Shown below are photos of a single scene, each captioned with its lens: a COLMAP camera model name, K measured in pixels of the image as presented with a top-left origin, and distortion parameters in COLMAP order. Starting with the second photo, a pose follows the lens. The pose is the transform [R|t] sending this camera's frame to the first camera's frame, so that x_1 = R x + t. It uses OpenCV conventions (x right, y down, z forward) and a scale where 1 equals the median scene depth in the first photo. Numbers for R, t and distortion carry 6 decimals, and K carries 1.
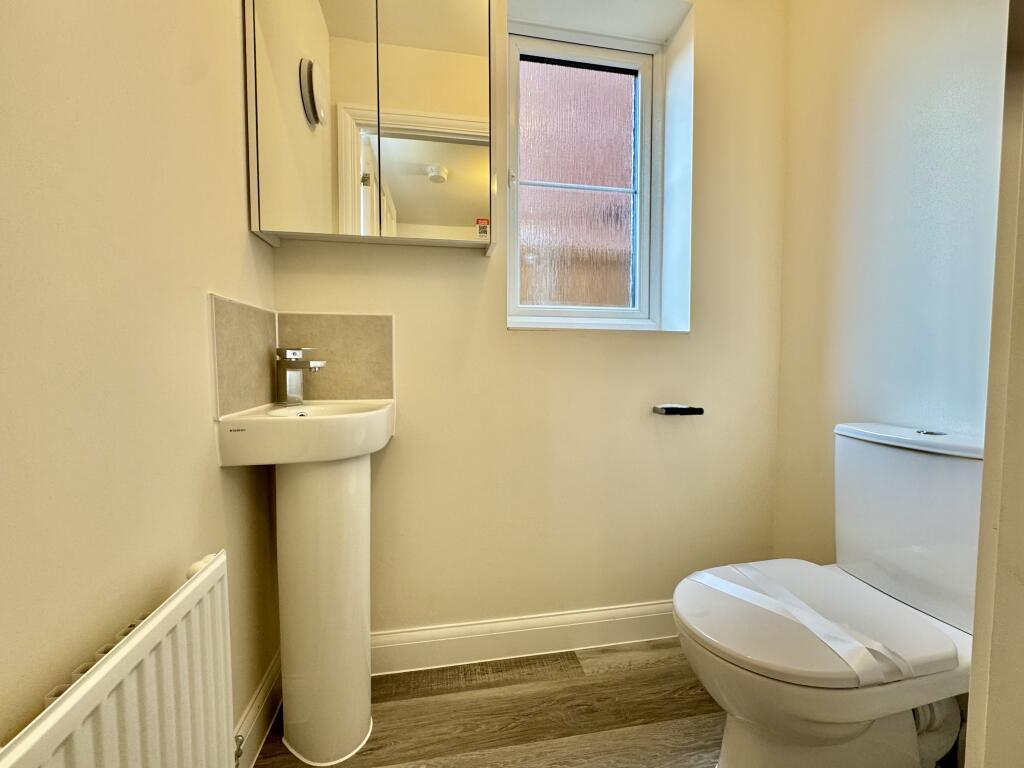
lens RADIAL K [[409.5, 0, 511.2], [0, 409.5, 381.1], [0, 0, 1]] dist [0.000192, -0.000002]
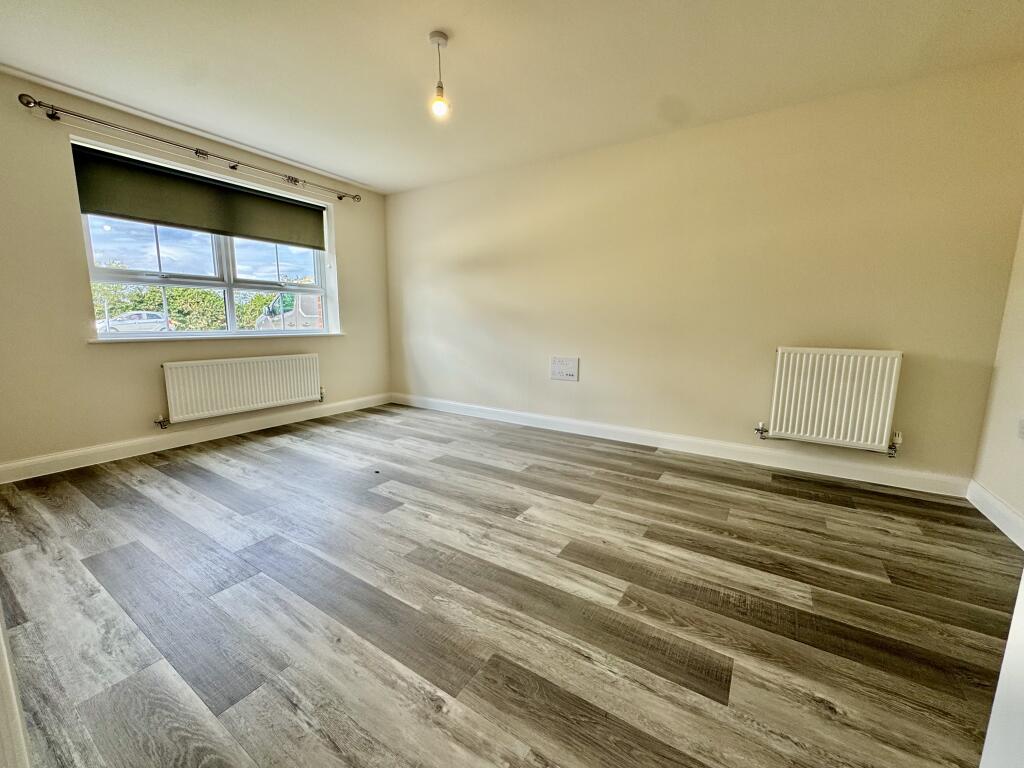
lens RADIAL K [[409.5, 0, 511.7], [0, 409.5, 384.0], [0, 0, 1]] dist [0.000192, -0.000002]
pose [[-0.731765, -0.109297, 0.672736, -0.416616], [0.030268, 0.980873, 0.192283, -0.129589], [-0.680884, 0.161069, -0.714460, 1.594949]]
